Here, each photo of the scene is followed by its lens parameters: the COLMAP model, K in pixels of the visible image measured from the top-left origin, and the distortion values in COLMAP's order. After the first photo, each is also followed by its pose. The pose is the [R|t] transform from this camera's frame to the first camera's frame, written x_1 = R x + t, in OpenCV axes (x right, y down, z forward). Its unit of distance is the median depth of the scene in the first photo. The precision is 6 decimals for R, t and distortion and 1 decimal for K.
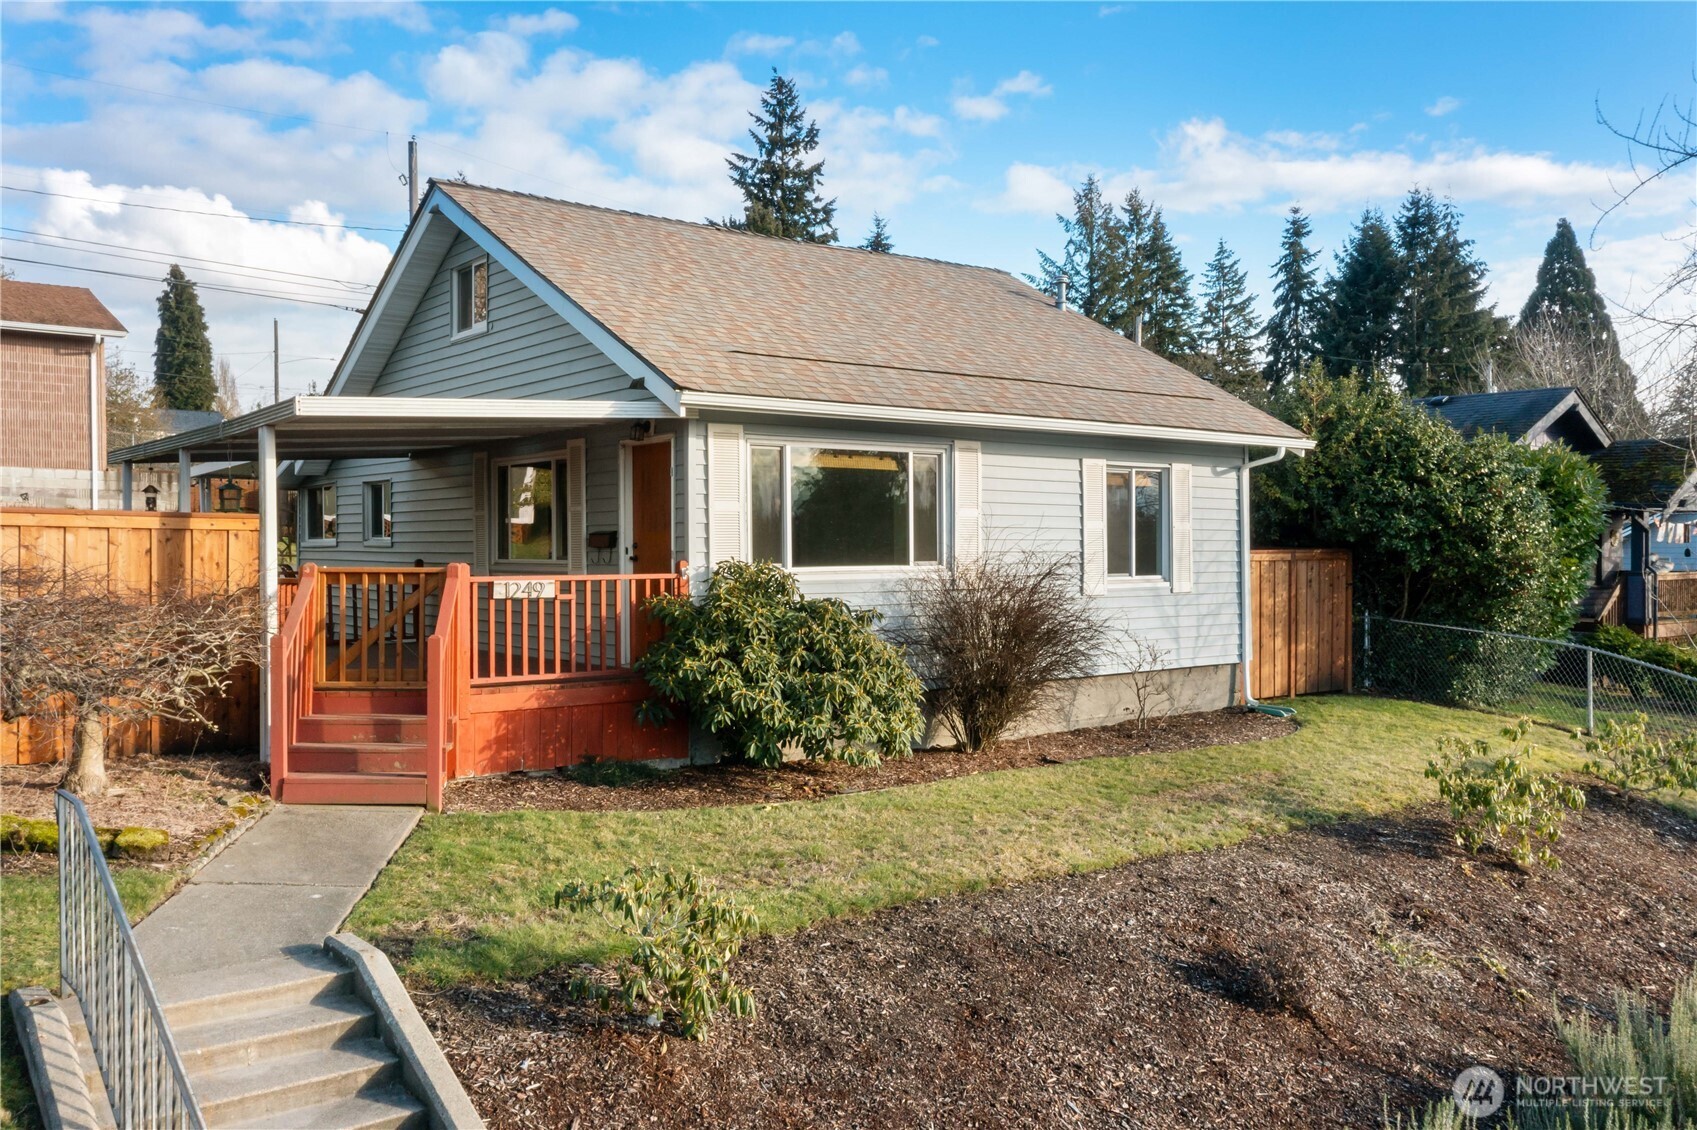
lens RADIAL K [[1377.6, 0, 843.2], [0, 1377.6, 569.7], [0, 0, 1]] dist [0.012127, 0.003283]
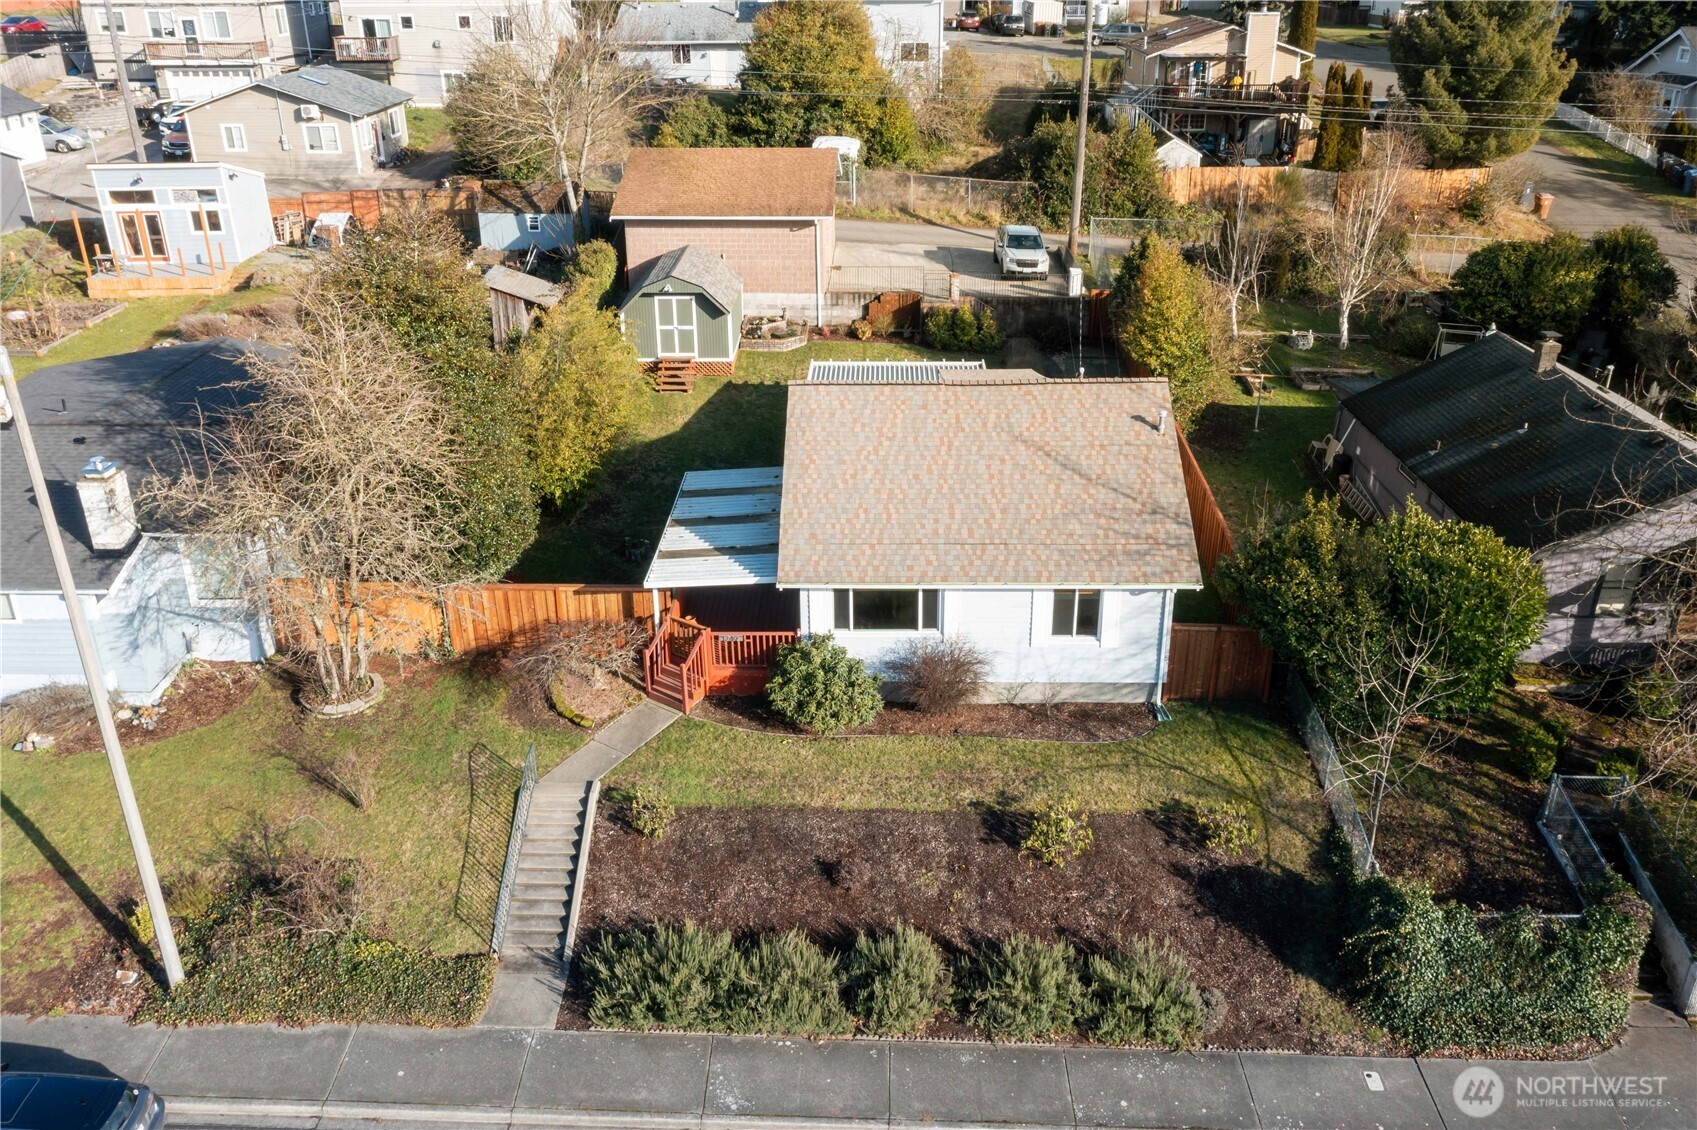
lens RADIAL K [[1343.9, 0, 848.5], [0, 1343.9, 565.0], [0, 0, 1]] dist [-0.004397, -0.002127]
pose [[0.773221, 0.263757, -0.576681, 0.888870], [-0.005756, 0.912278, 0.409531, -0.742462], [0.634110, -0.313338, 0.706911, -0.428266]]
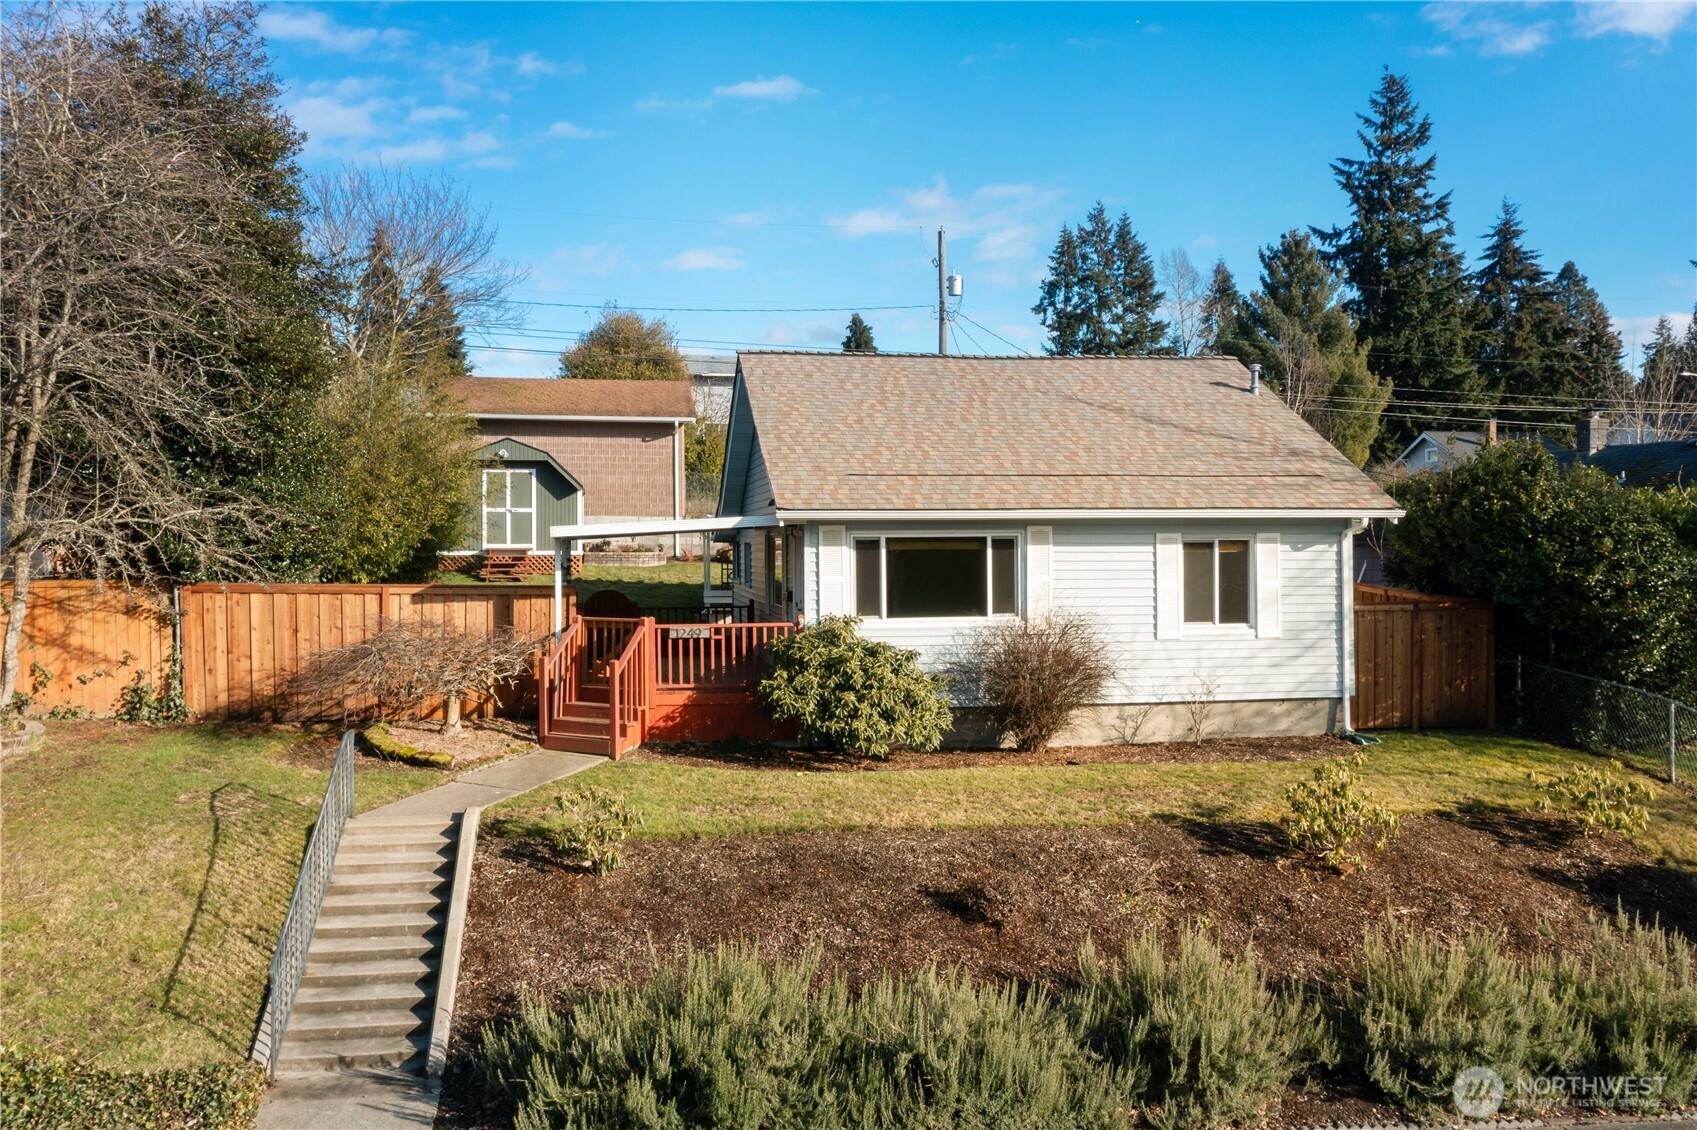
lens RADIAL K [[1352.1, 0, 848.5], [0, 1352.1, 565.0], [0, 0, 1]] dist [0.003809, 0.002856]
pose [[0.882164, 0.005670, -0.470909, 0.430304], [-0.005329, 0.999984, 0.002059, -0.043614], [0.470913, 0.000693, 0.882180, -0.214006]]
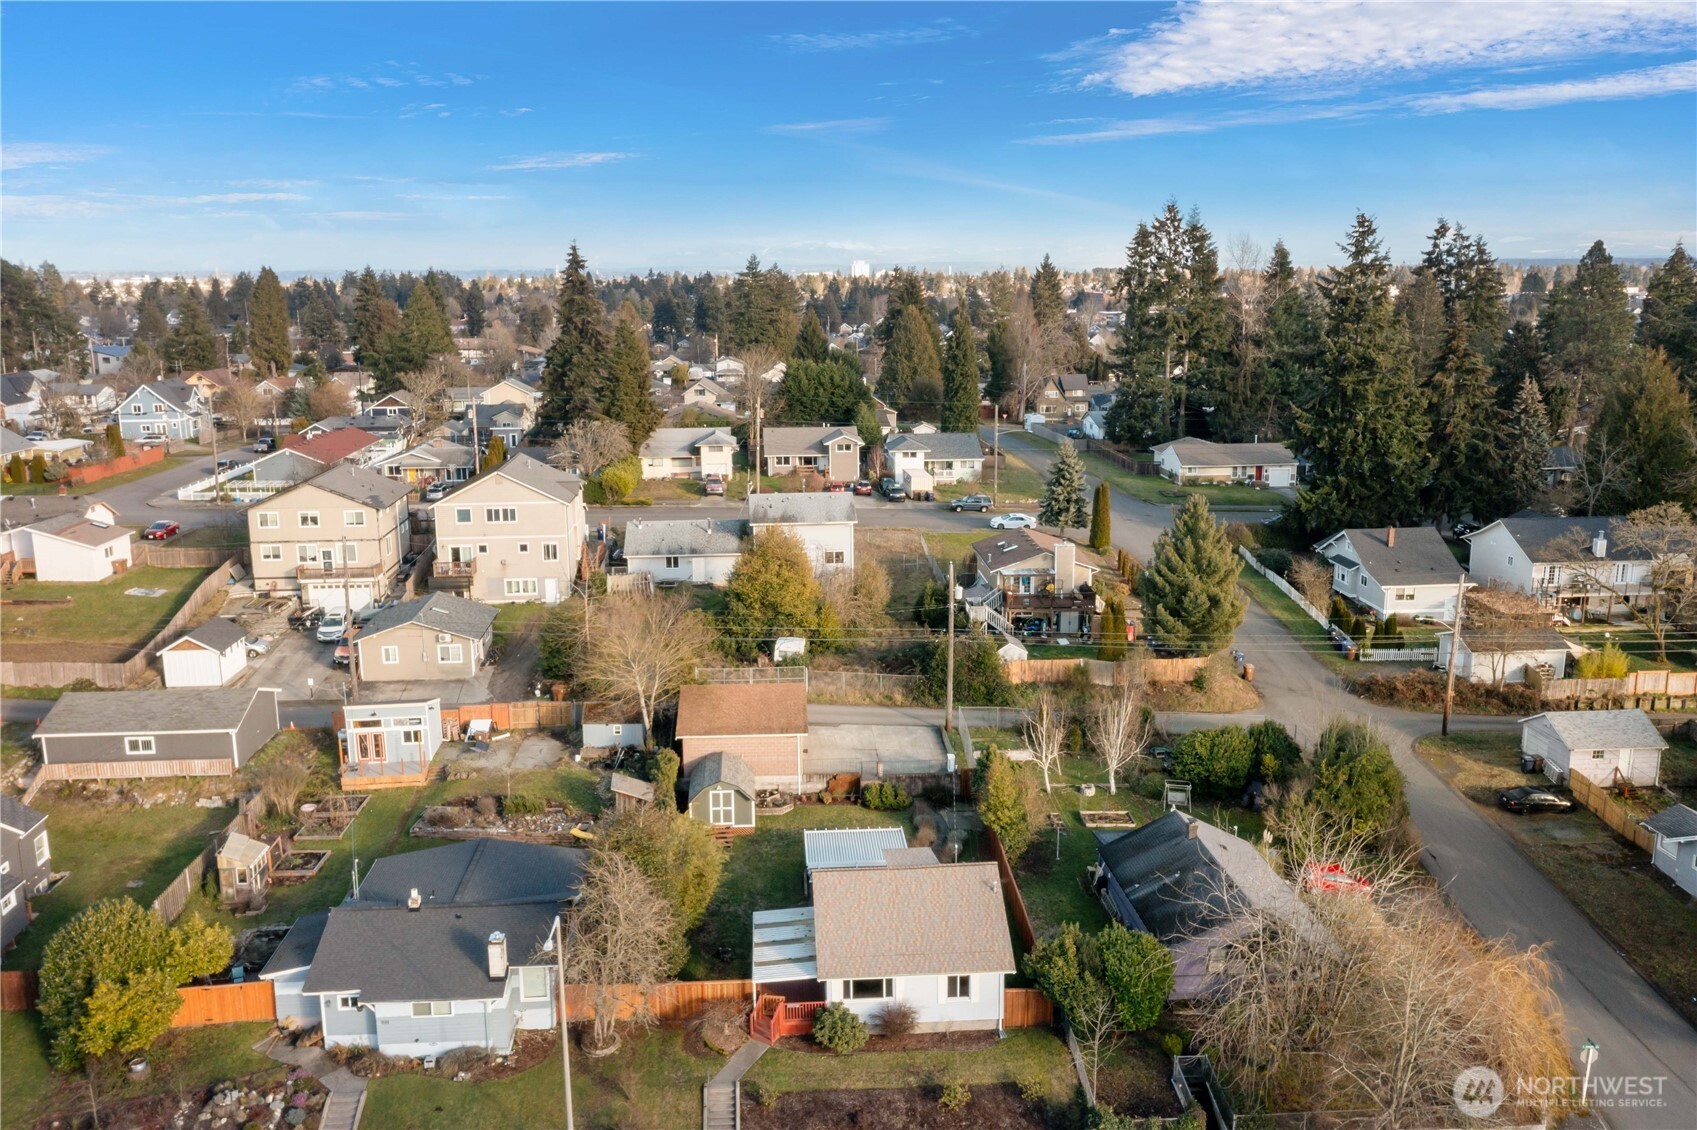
lens RADIAL K [[1352.1, 0, 848.5], [0, 1352.1, 565.0], [0, 0, 1]] dist [0.003809, 0.002856]
pose [[0.825476, 0.114559, -0.552690, 1.717470], [-0.003931, 0.980330, 0.197327, -1.740919], [0.564424, -0.160716, 0.809689, -1.876012]]
